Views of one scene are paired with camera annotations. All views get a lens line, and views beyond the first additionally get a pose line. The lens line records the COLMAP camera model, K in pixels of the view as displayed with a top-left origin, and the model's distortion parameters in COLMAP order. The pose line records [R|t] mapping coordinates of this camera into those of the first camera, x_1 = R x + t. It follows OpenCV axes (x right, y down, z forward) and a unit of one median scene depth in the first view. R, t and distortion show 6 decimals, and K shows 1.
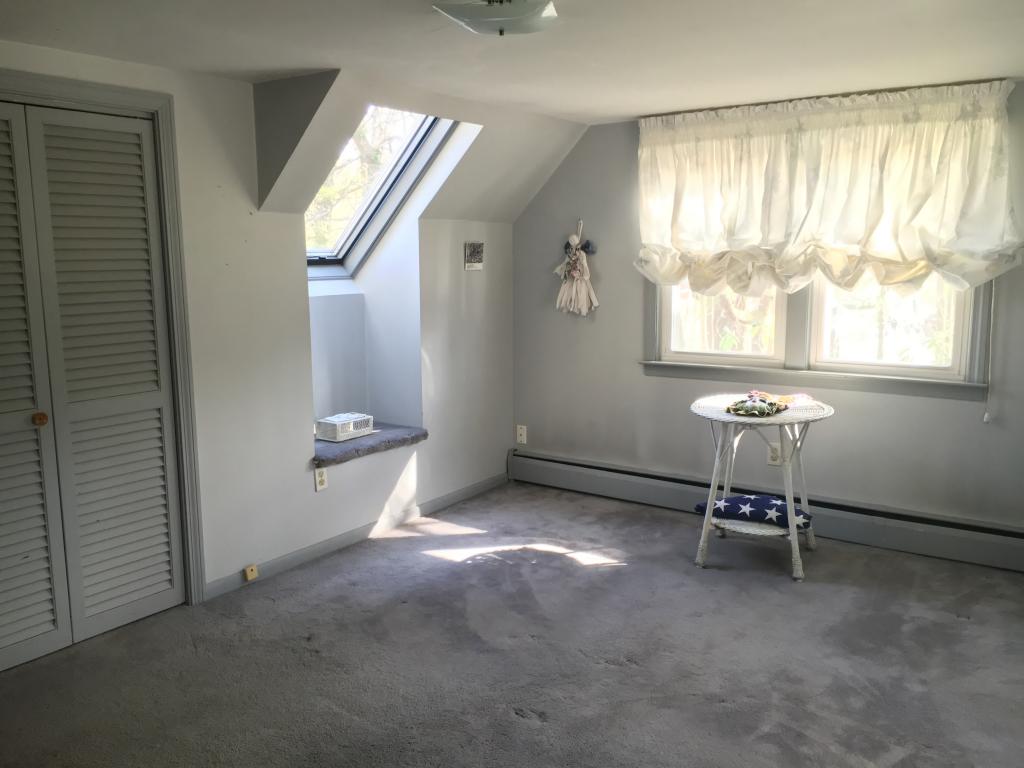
lens RADIAL K [[853.1, 0, 512.0], [0, 853.1, 384.0], [0, 0, 1]] dist [0.021892, -0.012374]
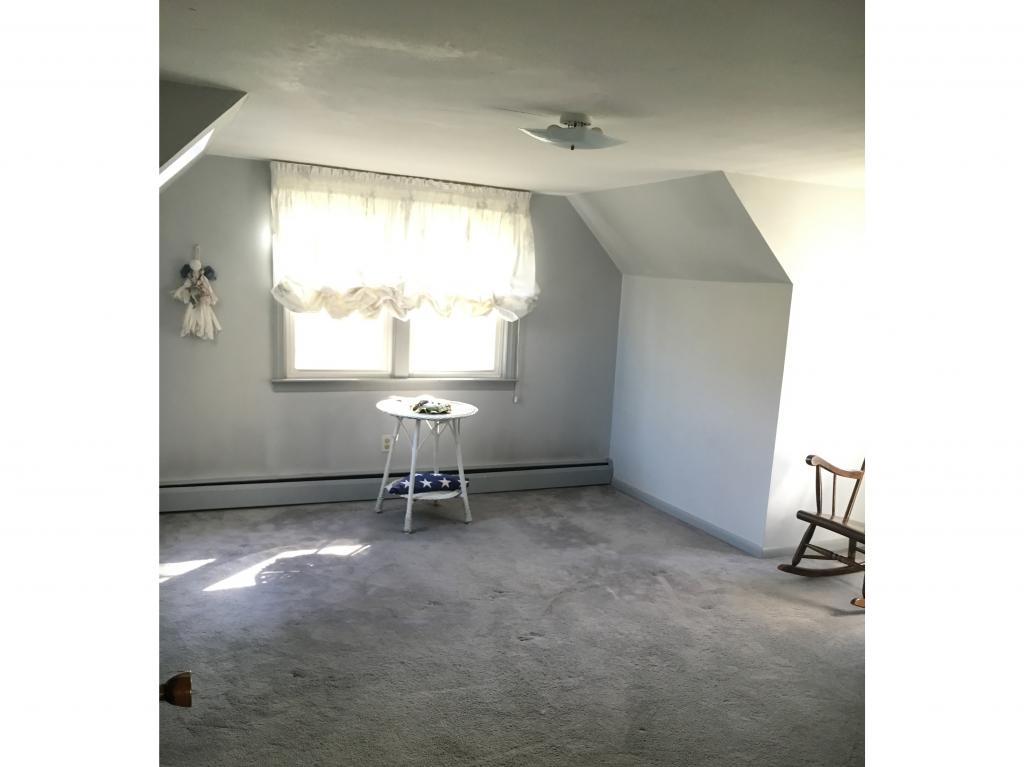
lens RADIAL K [[794.6, 0, 511.7], [0, 794.6, 420.9], [0, 0, 1]] dist [0.036611, -0.000672]
pose [[0.494299, -0.111069, 0.862167, -0.700981], [0.070538, 0.993658, 0.087567, -0.049783], [-0.866425, 0.017532, 0.498999, 0.244337]]
